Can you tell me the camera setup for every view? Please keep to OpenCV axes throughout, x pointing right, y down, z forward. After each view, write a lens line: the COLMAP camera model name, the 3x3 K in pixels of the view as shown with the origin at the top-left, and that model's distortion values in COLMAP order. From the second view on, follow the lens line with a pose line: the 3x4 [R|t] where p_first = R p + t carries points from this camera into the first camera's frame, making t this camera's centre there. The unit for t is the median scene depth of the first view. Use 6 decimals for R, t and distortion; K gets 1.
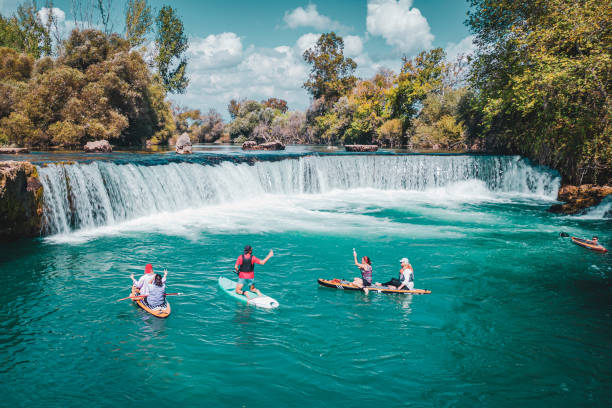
lens RADIAL K [[577.6, 0, 246.2], [0, 577.6, 241.3], [0, 0, 1]] dist [-0.022531, 0.010711]
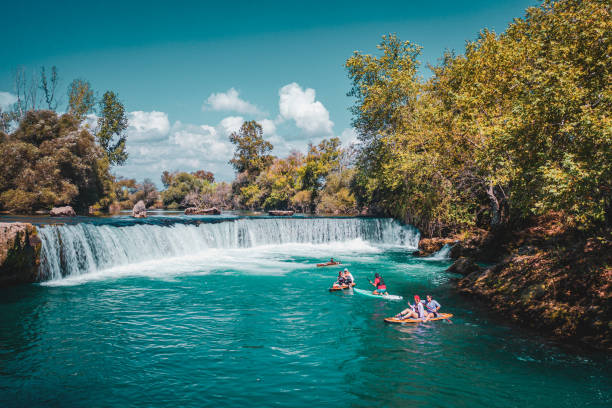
lens RADIAL K [[537.8, 0, 329.4], [0, 537.8, 205.1], [0, 0, 1]] dist [-0.001979, -0.003053]
pose [[0.957201, 0.004655, 0.289387, -0.036382], [0.045892, 0.984780, -0.167637, 0.022741], [-0.285763, 0.173743, 0.942419, -0.138957]]
